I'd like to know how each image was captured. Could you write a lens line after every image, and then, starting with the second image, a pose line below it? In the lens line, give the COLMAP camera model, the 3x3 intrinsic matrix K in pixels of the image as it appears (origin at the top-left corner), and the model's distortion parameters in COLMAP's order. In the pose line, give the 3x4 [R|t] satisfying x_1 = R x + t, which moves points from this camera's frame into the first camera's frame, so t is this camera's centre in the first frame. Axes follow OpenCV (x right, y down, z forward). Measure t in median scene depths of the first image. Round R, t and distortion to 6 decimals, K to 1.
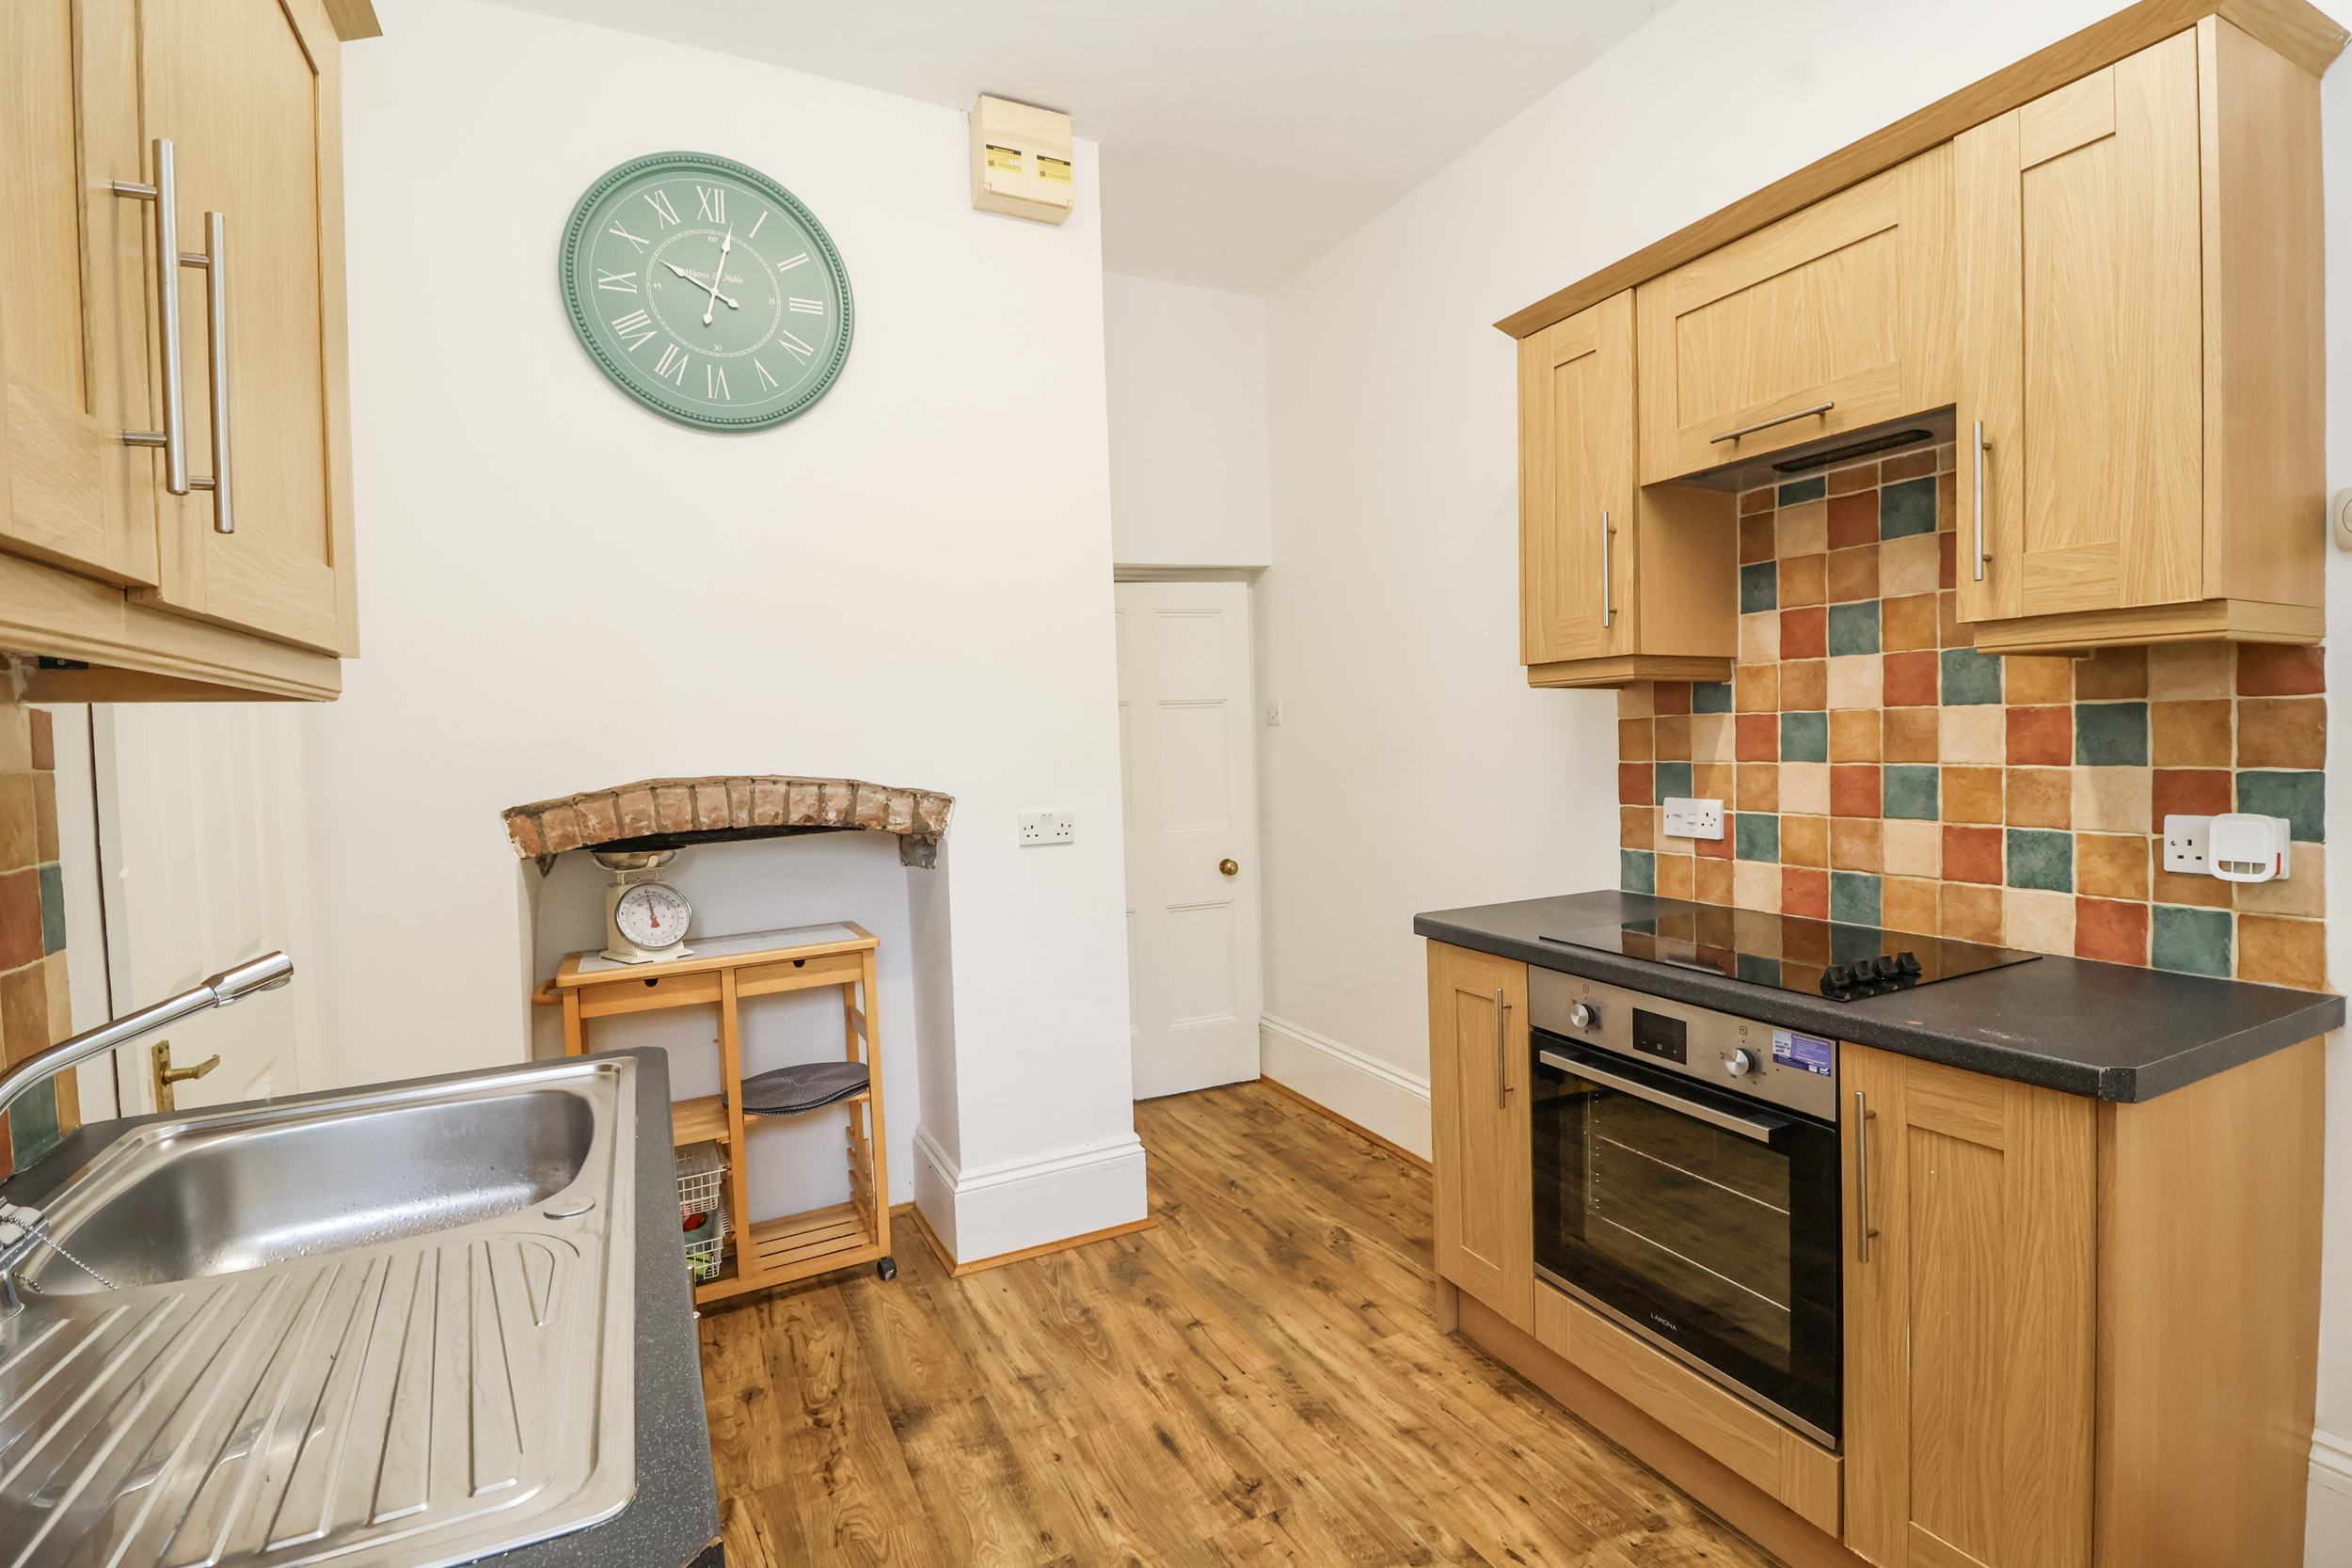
lens RADIAL K [[1101.6, 0, 1181.1], [0, 1101.6, 766.9], [0, 0, 1]] dist [-0.007966, -0.003036]
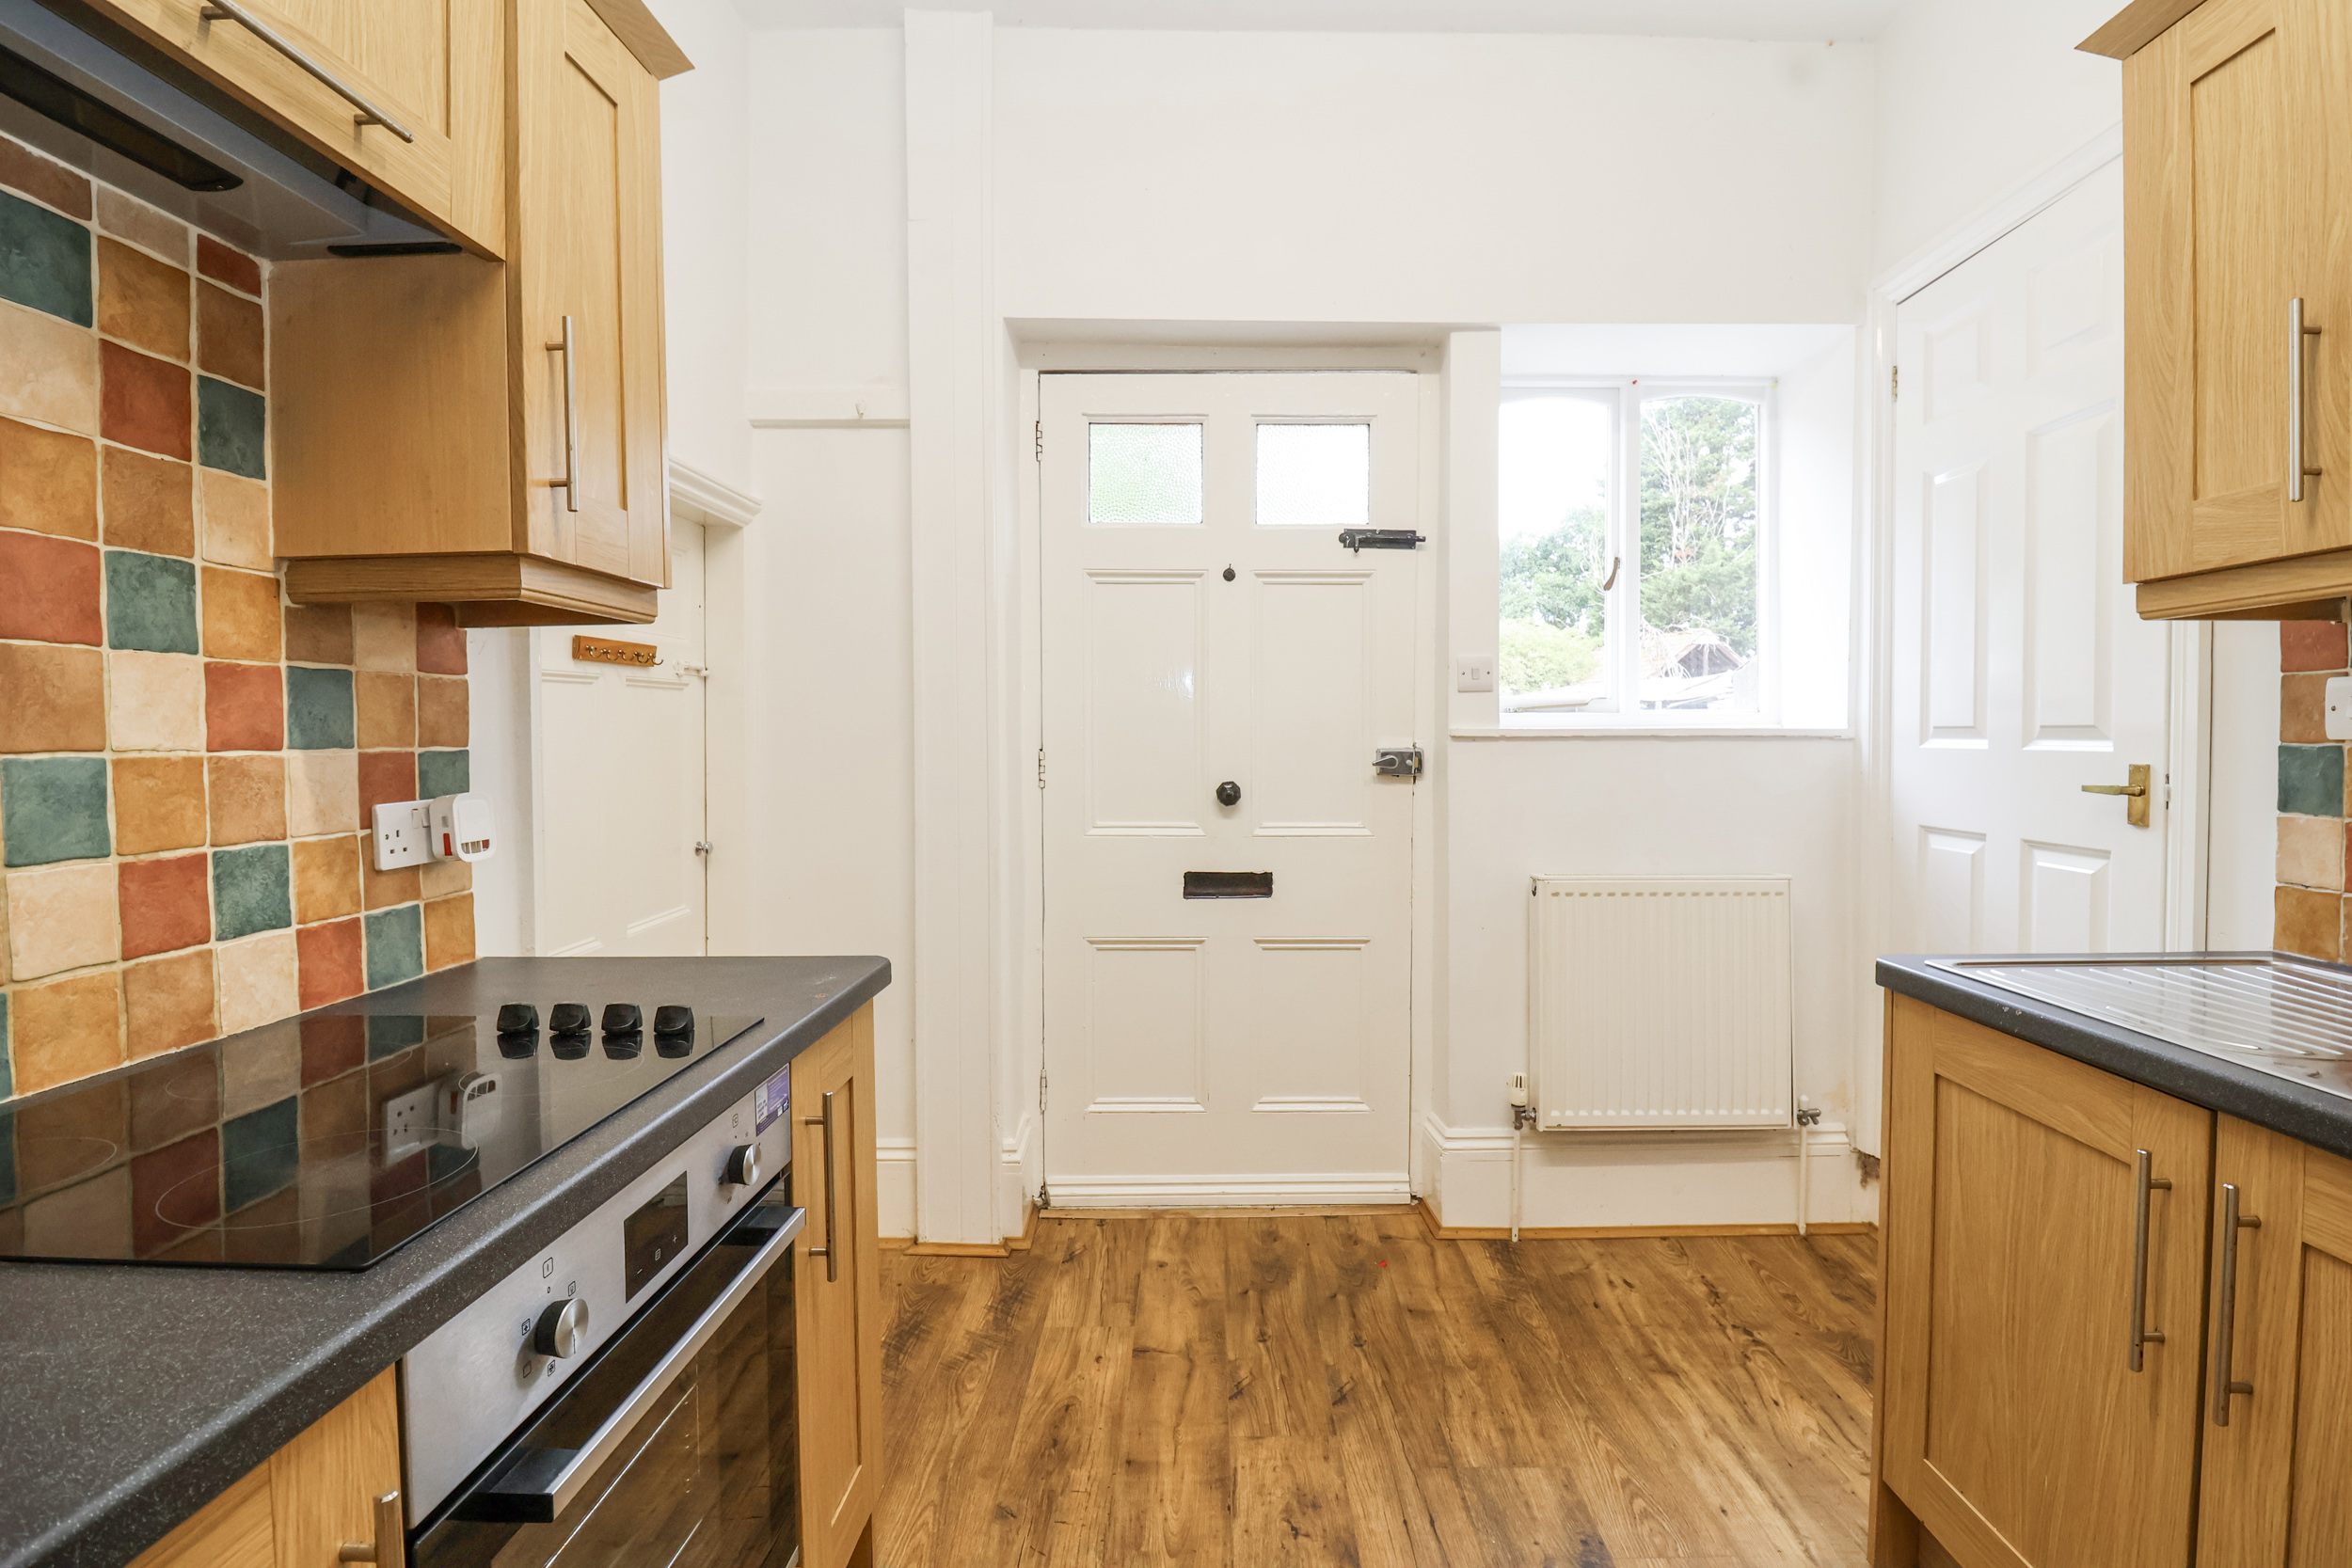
lens RADIAL K [[1101.6, 0, 1183.3], [0, 1101.6, 769.7], [0, 0, 1]] dist [-0.007966, -0.003036]
pose [[-0.885442, 0.016948, 0.464442, -0.045272], [0.043546, 0.997964, 0.046602, 0.003874], [-0.462706, 0.061488, -0.884377, 1.344454]]
